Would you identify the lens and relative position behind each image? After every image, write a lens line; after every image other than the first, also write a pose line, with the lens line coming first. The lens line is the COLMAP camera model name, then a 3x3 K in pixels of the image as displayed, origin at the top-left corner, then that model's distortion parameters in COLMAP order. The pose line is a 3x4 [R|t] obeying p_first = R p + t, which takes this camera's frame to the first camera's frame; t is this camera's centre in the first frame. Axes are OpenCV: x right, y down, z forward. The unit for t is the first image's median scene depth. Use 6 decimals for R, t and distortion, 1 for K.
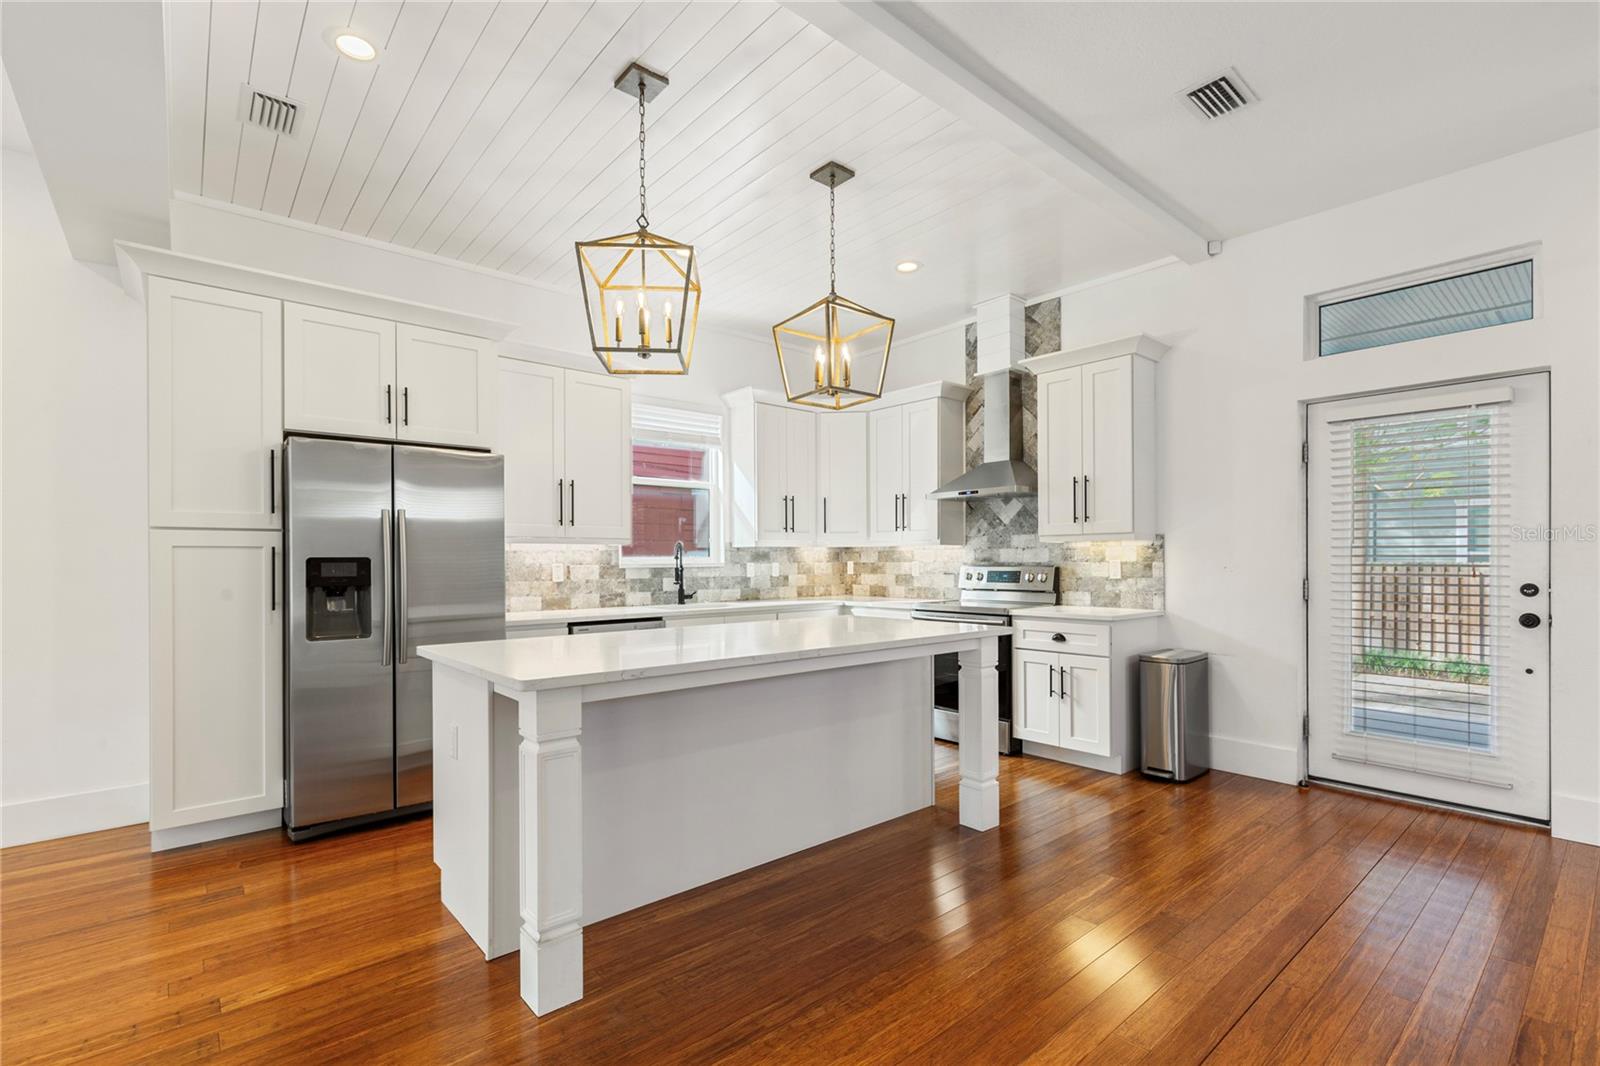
lens RADIAL K [[725.8, 0, 797.9], [0, 725.8, 554.9], [0, 0, 1]] dist [0.000868, -0.000177]
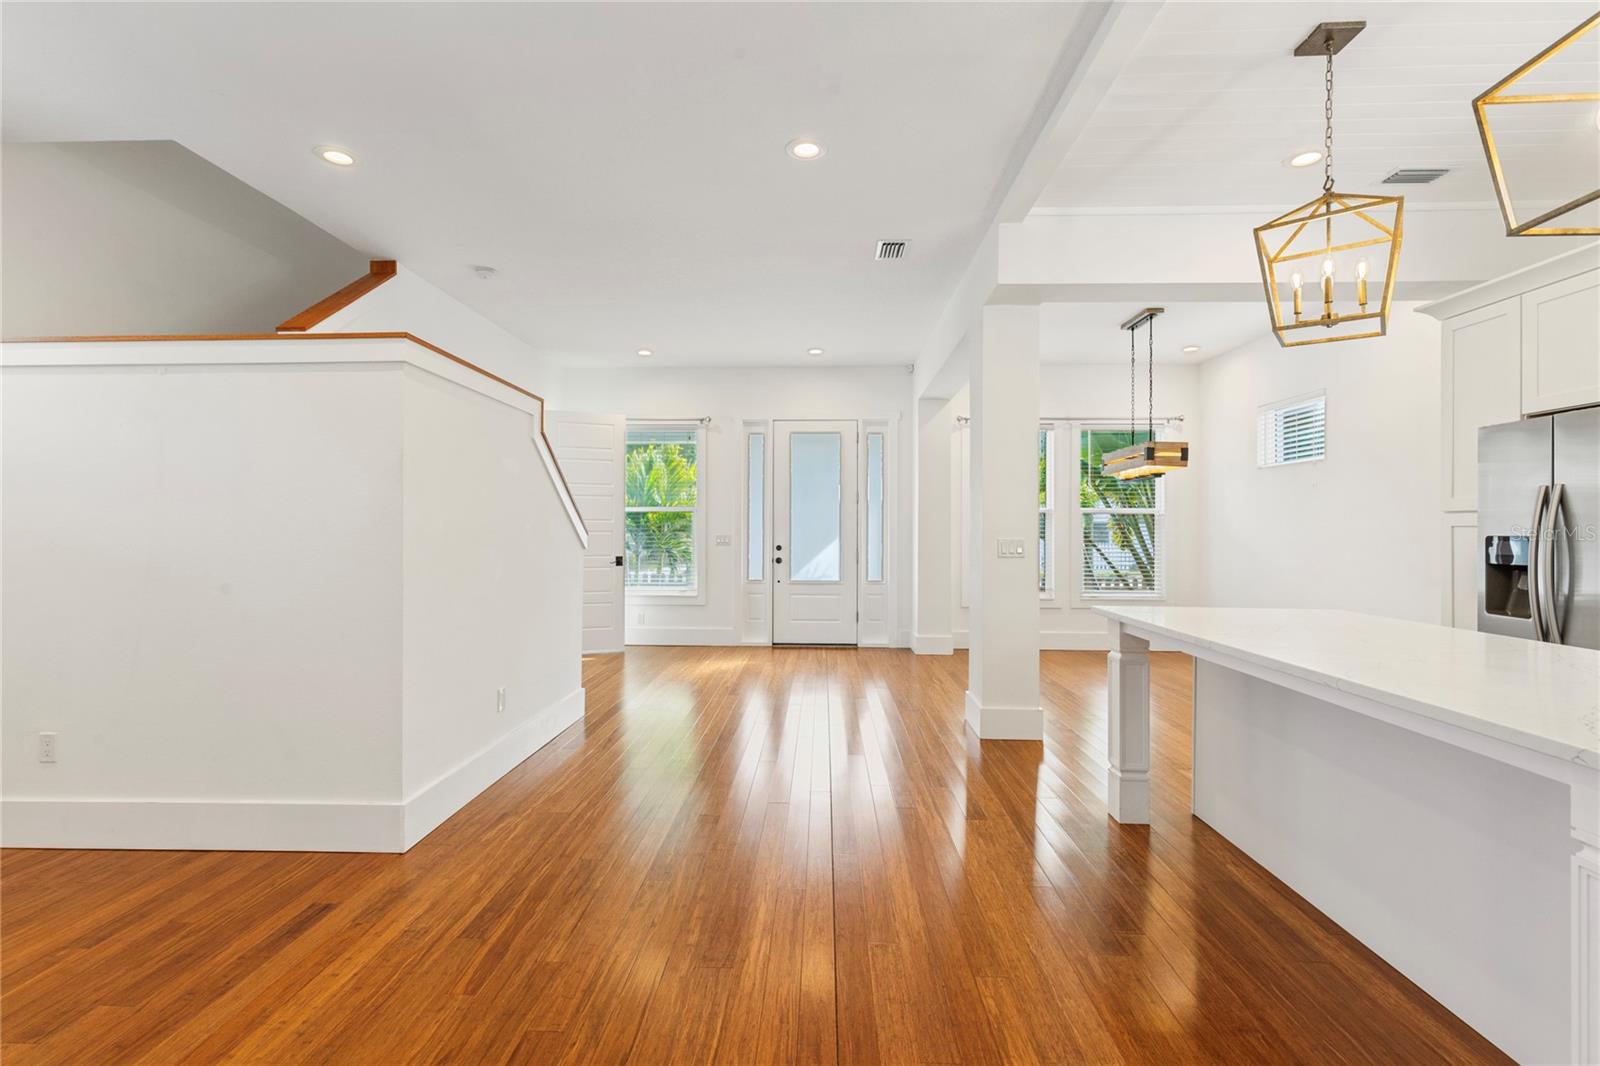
lens RADIAL K [[721.1, 0, 795.3], [0, 721.1, 526.4], [0, 0, 1]] dist [0.004500, -0.000129]
pose [[-0.681736, -0.001604, -0.731597, 0.517031], [0.003229, 0.999981, -0.005202, -0.005347], [0.731592, -0.005908, -0.681718, 0.618175]]
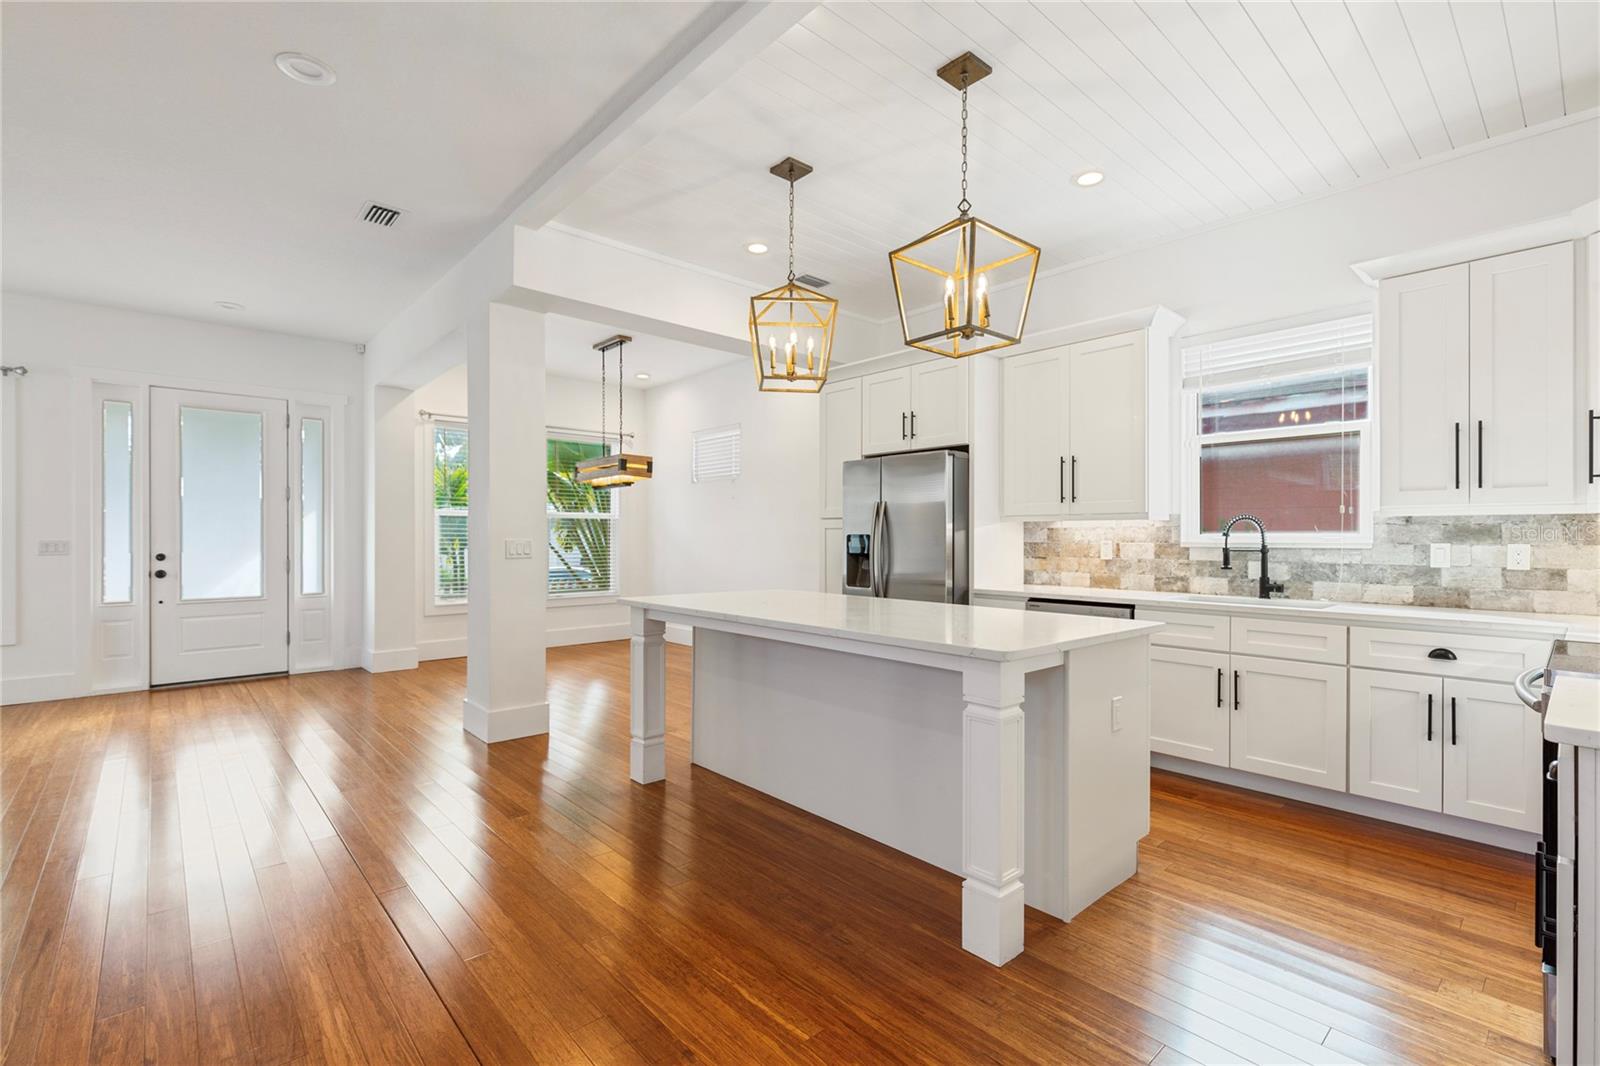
lens RADIAL K [[713.6, 0, 794.4], [0, 713.6, 540.1], [0, 0, 1]] dist [0.004661, -0.000580]
pose [[0.018195, 0.009768, -0.999787, 0.579429], [0.005698, 0.999935, 0.009873, -0.000700], [0.999818, -0.005876, 0.018138, 0.535436]]
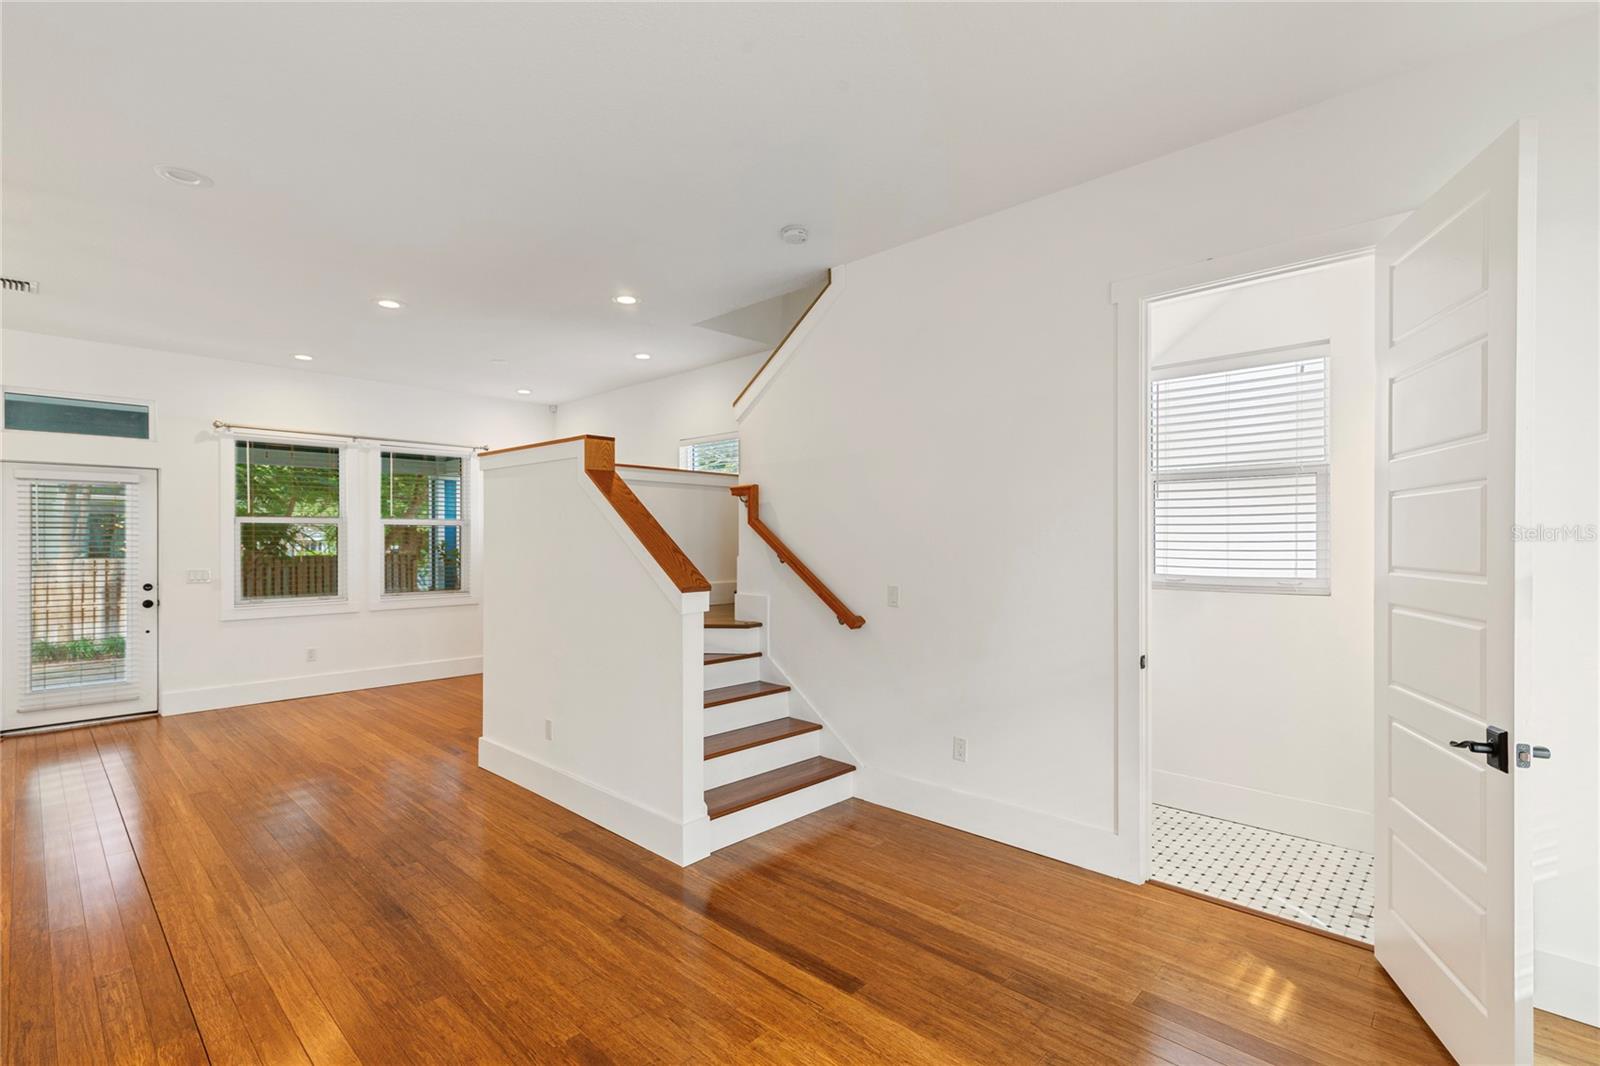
lens RADIAL K [[730.5, 0, 794.9], [0, 730.5, 538.9], [0, 0, 1]] dist [0.001861, -0.000642]
pose [[-0.102221, 0.004599, 0.994751, -0.650616], [-0.001476, 0.999988, -0.004775, -0.044126], [-0.994761, -0.001957, -0.102213, -0.284195]]
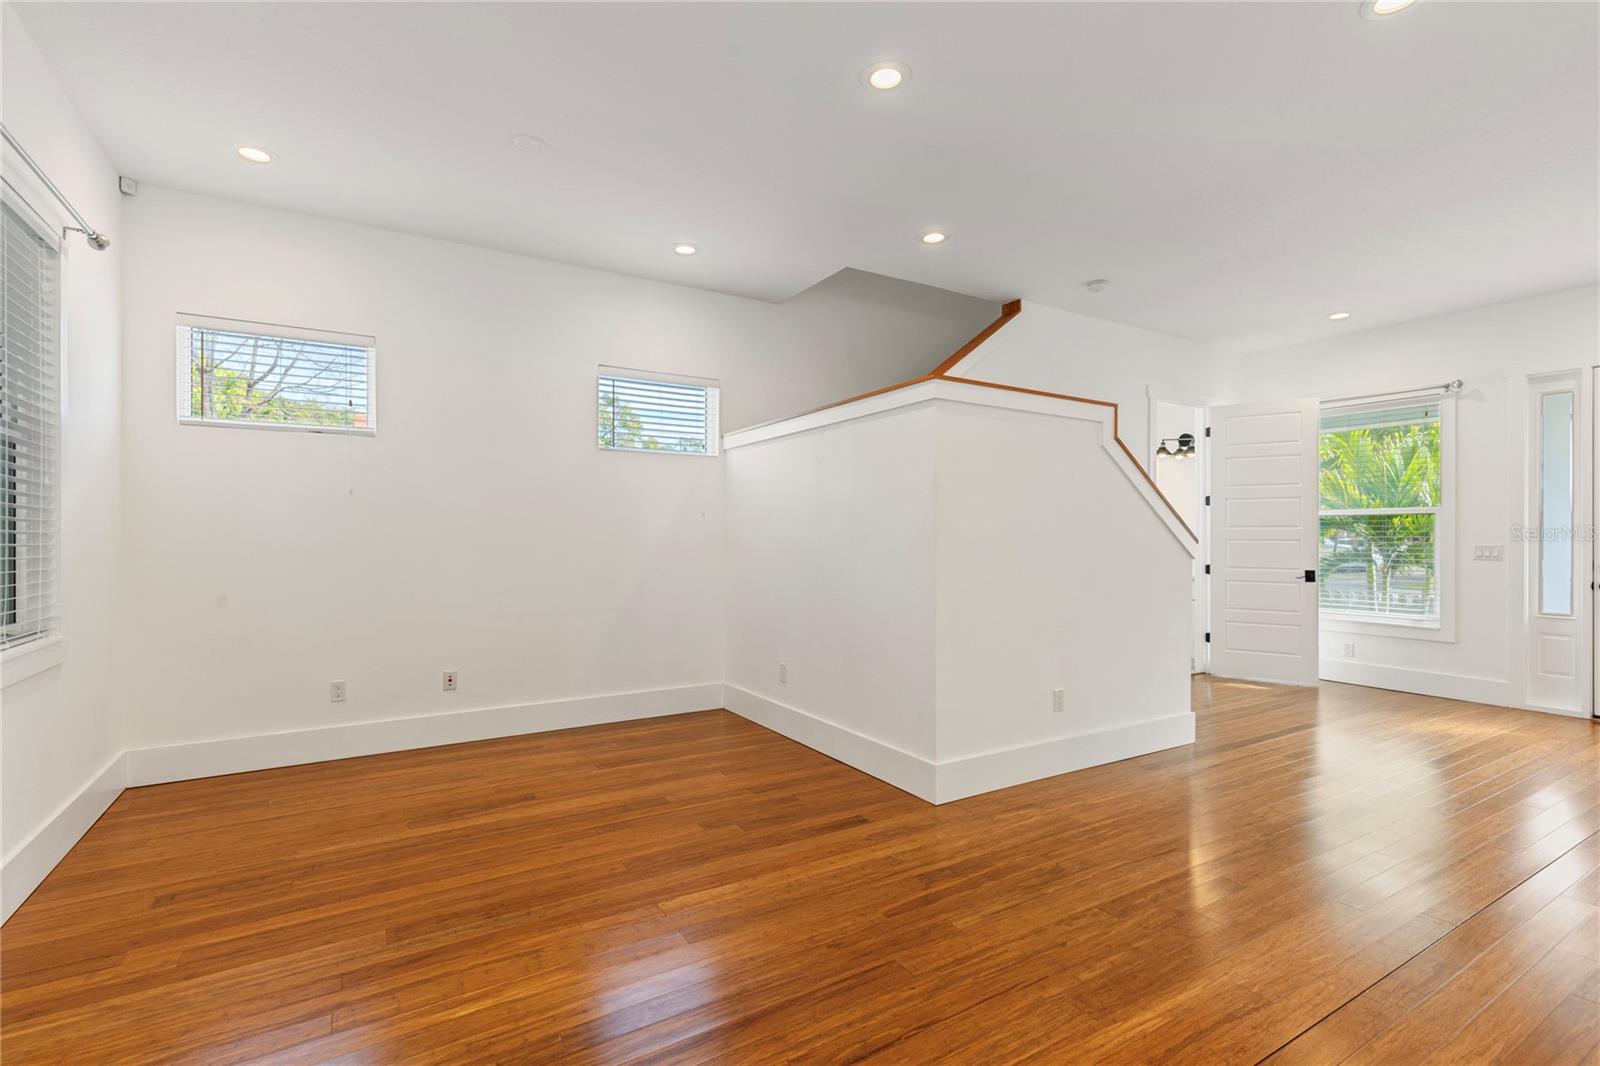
lens RADIAL K [[730.5, 0, 794.9], [0, 730.5, 538.9], [0, 0, 1]] dist [0.001861, -0.000642]
pose [[-0.985967, 0.000908, 0.166939, 0.331630], [0.000603, 0.999998, -0.001877, -0.004081], [-0.166941, -0.001750, -0.985965, 0.708247]]
